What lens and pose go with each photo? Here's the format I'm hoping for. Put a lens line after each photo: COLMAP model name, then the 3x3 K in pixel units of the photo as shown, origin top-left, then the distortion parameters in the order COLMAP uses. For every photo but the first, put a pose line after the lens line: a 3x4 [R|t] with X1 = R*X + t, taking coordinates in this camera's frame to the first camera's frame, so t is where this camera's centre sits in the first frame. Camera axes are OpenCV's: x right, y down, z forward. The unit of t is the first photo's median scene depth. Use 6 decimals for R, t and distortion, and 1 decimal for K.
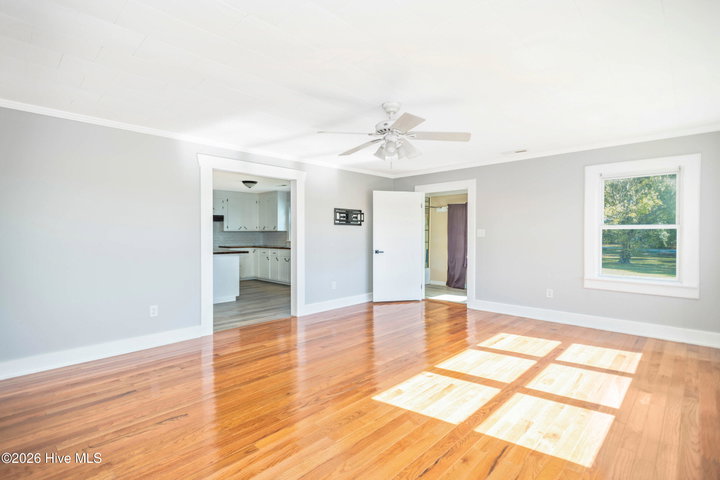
lens RADIAL K [[336.8, 0, 360.0], [0, 336.8, 240.0], [0, 0, 1]] dist [0.002662, -0.000034]
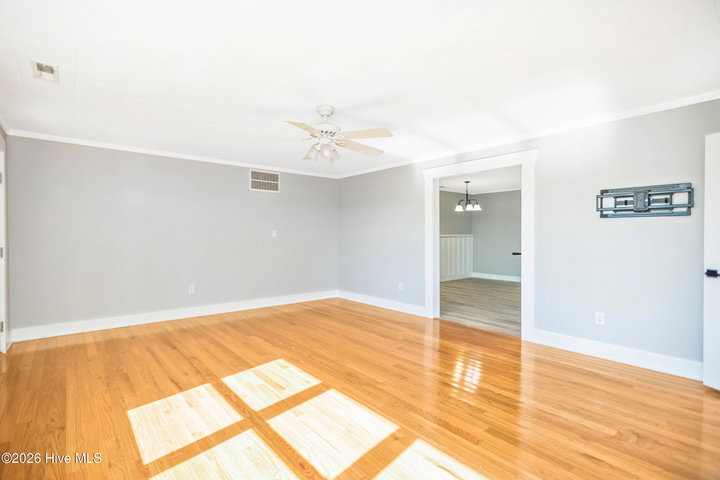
lens RADIAL K [[368.4, 0, 358.2], [0, 368.4, 232.6], [0, 0, 1]] dist [0.006047, 0.000408]
pose [[-0.118016, -0.004495, -0.993001, 1.223343], [-0.017656, 0.999841, -0.002427, -0.018273], [0.992855, 0.017246, -0.118077, 1.250574]]
